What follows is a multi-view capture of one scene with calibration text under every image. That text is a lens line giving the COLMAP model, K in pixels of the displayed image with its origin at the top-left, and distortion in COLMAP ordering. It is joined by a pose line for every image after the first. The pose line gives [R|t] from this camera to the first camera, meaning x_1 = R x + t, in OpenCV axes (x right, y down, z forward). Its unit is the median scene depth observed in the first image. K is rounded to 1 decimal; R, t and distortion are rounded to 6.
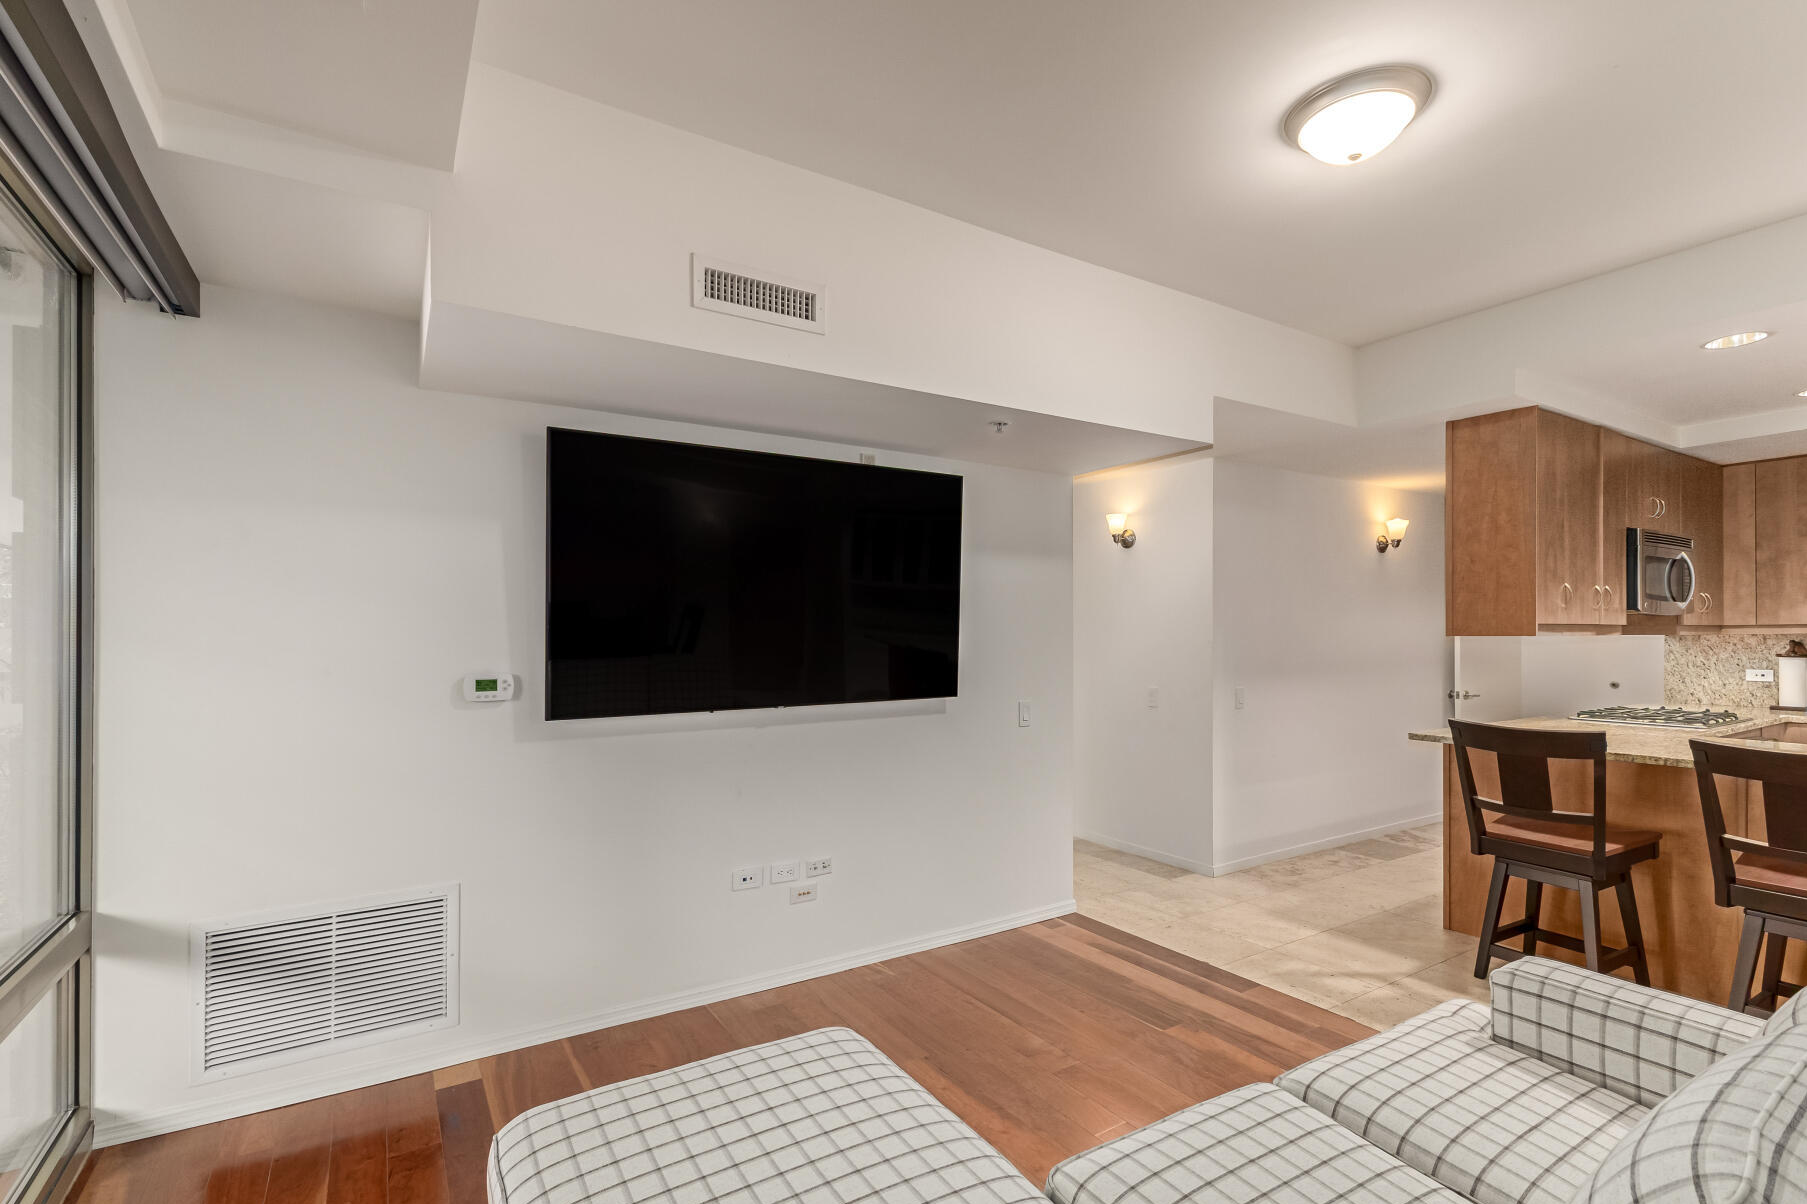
lens RADIAL K [[834.0, 0, 886.1], [0, 834.0, 633.5], [0, 0, 1]] dist [0.015601, -0.004836]
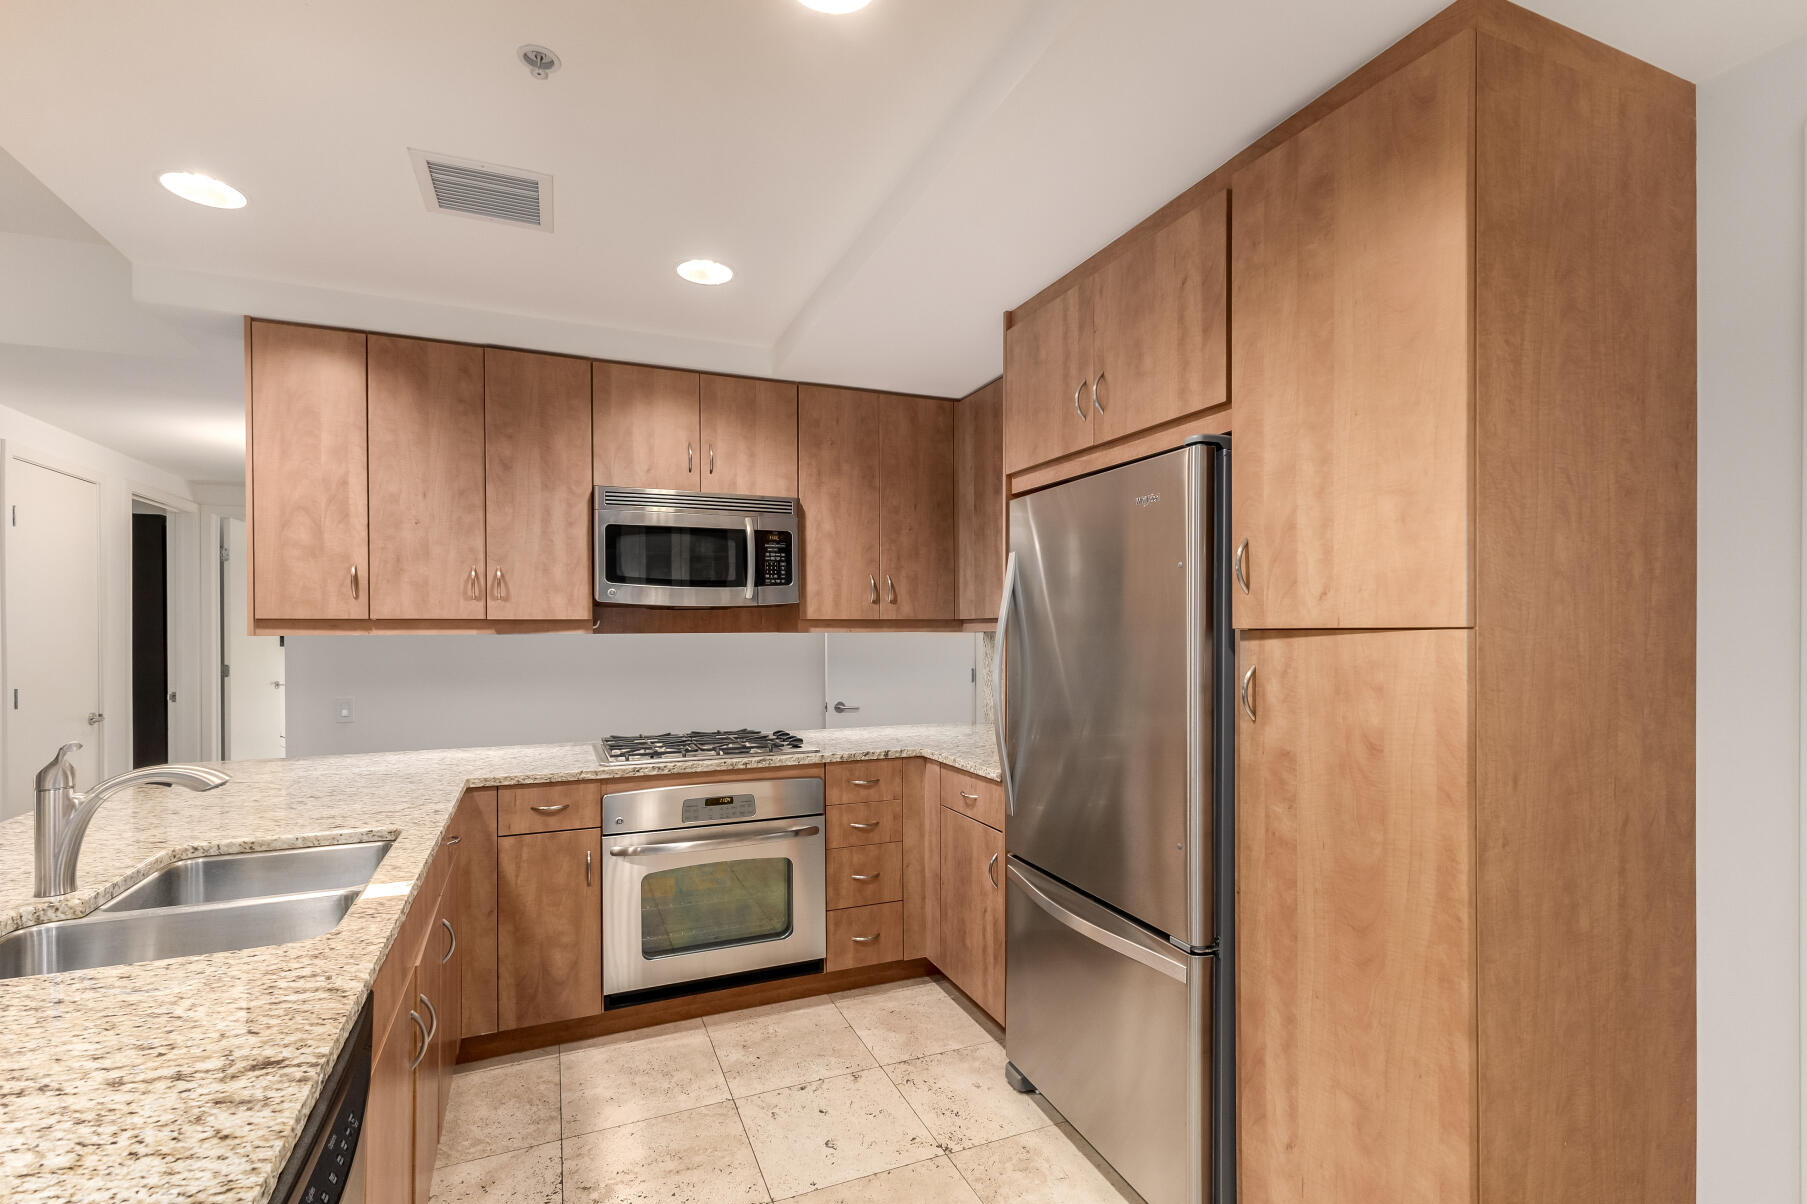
lens RADIAL K [[834.0, 0, 886.4], [0, 834.0, 637.4], [0, 0, 1]] dist [0.015601, -0.004836]
pose [[0.986468, 0.001977, -0.163941, 1.427413], [0.000635, 0.999874, 0.015876, -0.007477], [0.163952, -0.015765, 0.986342, 0.377999]]
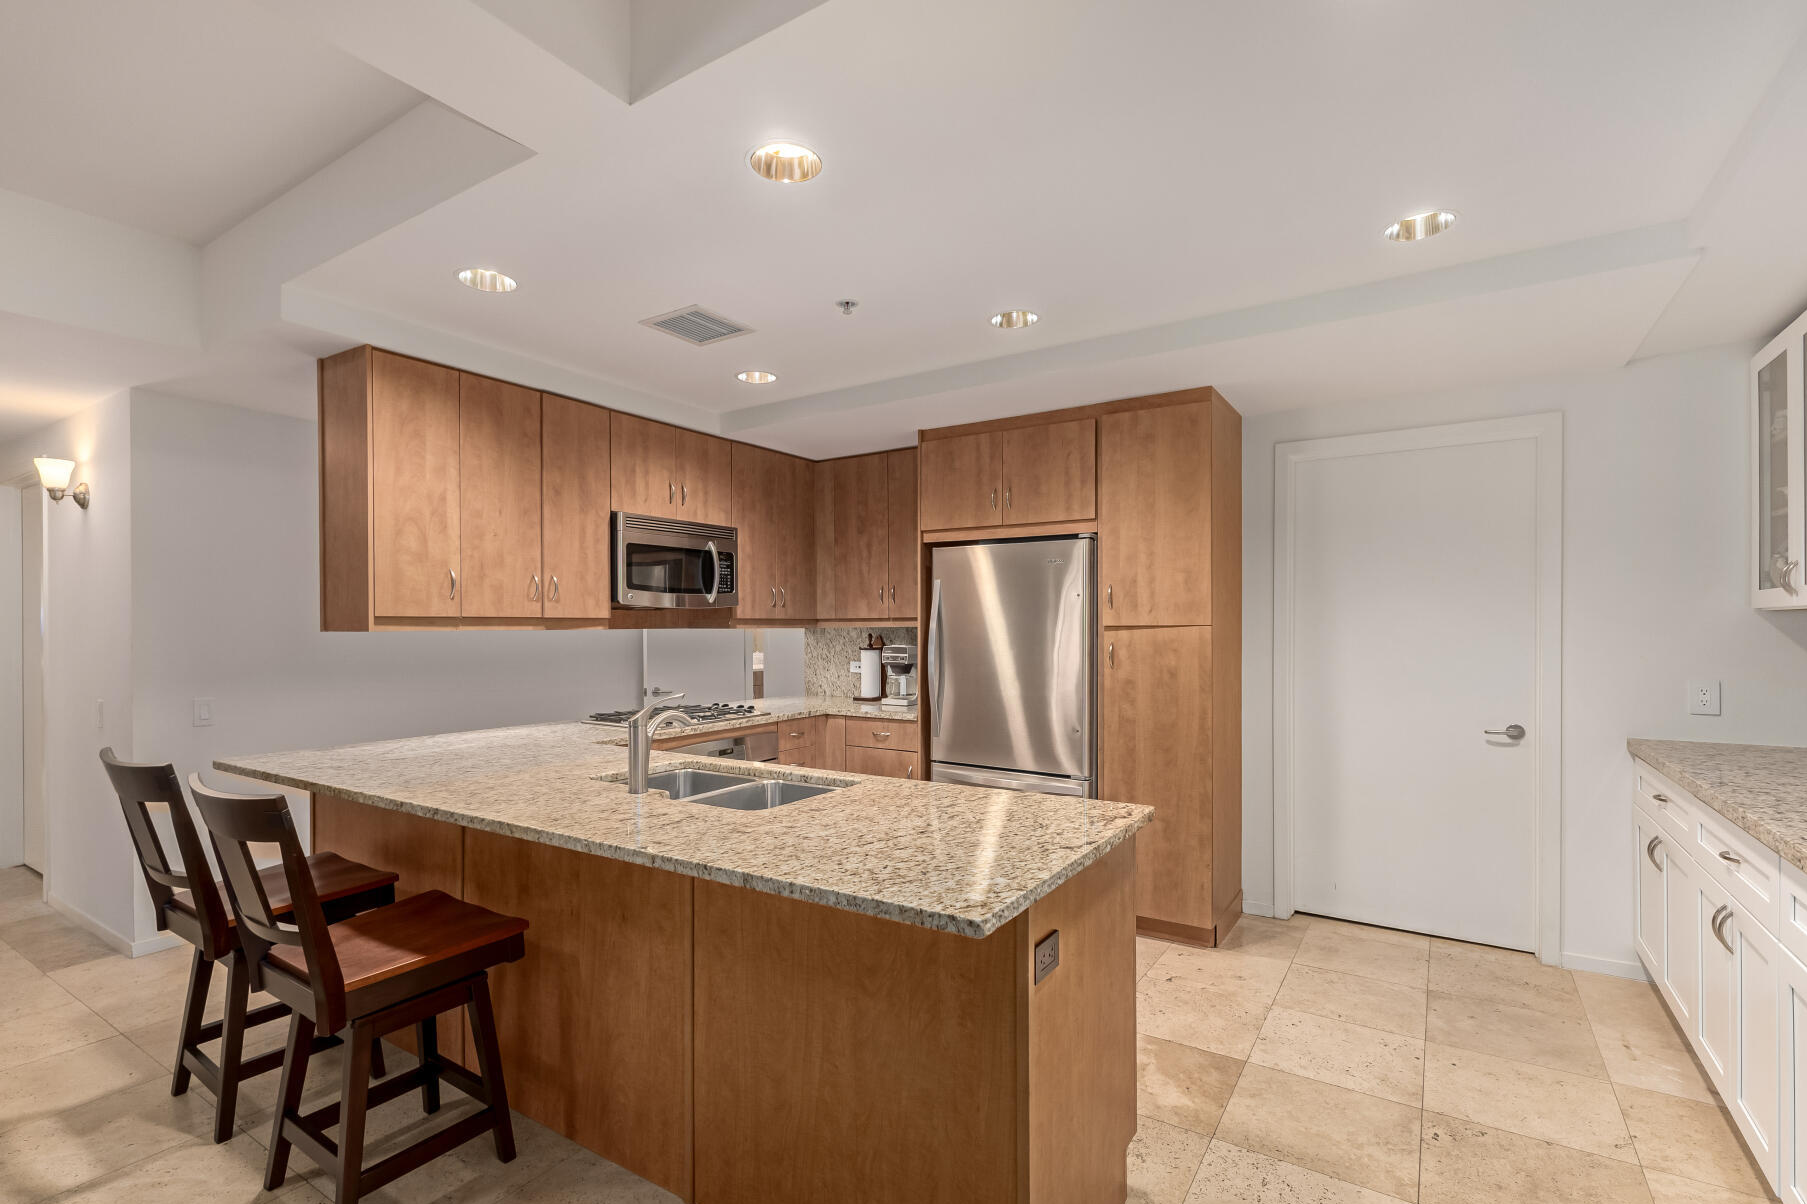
lens RADIAL K [[834.0, 0, 894.0], [0, 834.0, 638.9], [0, 0, 1]] dist [0.015601, -0.004836]
pose [[0.907791, -0.005666, 0.419385, 0.891166], [-0.003094, 0.999791, 0.020203, -0.008390], [-0.419412, -0.019637, 0.907584, 0.062924]]
